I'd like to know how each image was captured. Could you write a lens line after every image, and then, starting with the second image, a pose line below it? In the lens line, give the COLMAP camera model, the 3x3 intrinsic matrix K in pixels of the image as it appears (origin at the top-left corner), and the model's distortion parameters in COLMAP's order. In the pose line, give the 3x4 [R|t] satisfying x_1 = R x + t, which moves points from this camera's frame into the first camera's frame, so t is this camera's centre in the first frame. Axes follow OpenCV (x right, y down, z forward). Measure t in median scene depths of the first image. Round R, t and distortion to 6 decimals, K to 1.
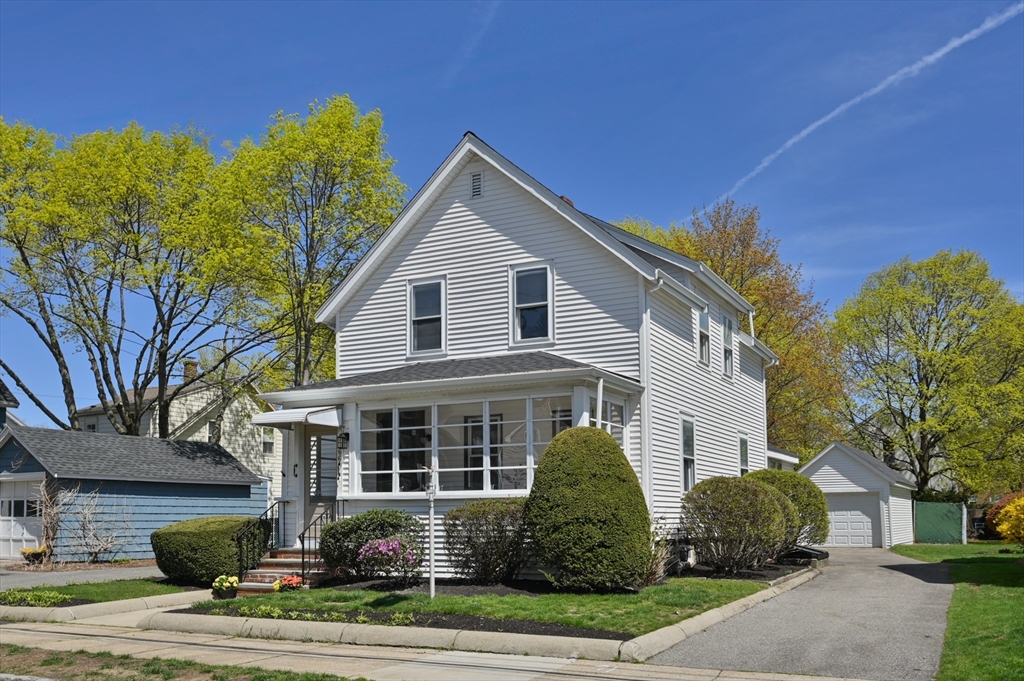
lens RADIAL K [[889.4, 0, 513.5], [0, 889.4, 461.5], [0, 0, 1]] dist [0.005002, 0.000553]
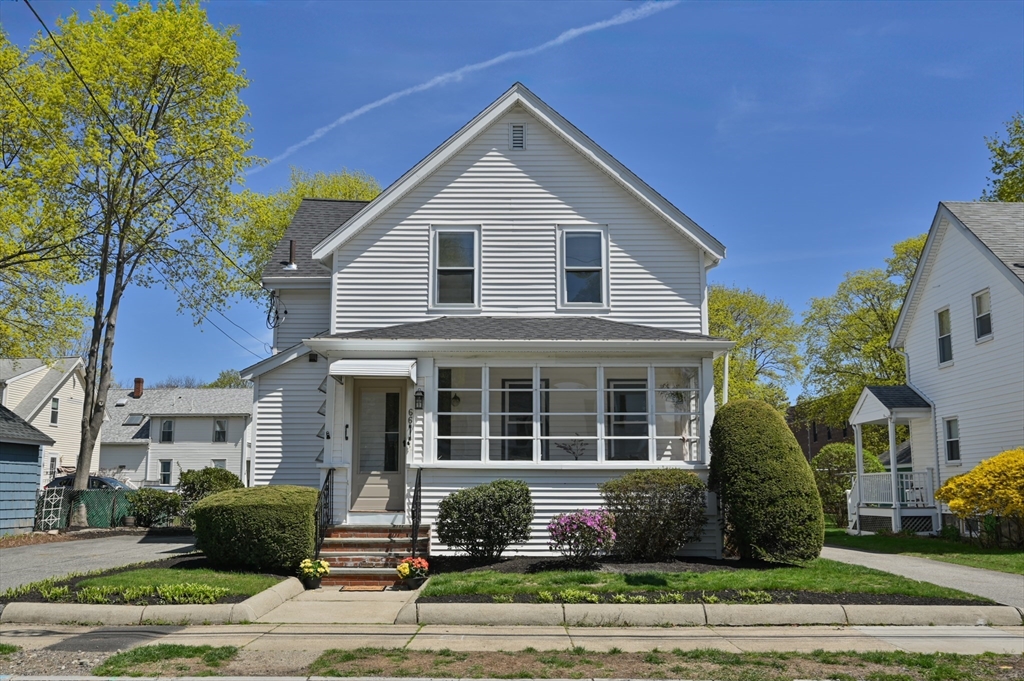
lens RADIAL K [[958.1, 0, 512.0], [0, 958.1, 340.5], [0, 0, 1]] dist [-0.010323, -0.005223]
pose [[0.903217, 0.076281, 0.422351, -0.484712], [-0.034386, 0.993777, -0.105952, 0.014283], [-0.427805, 0.081175, 0.900219, 0.106163]]
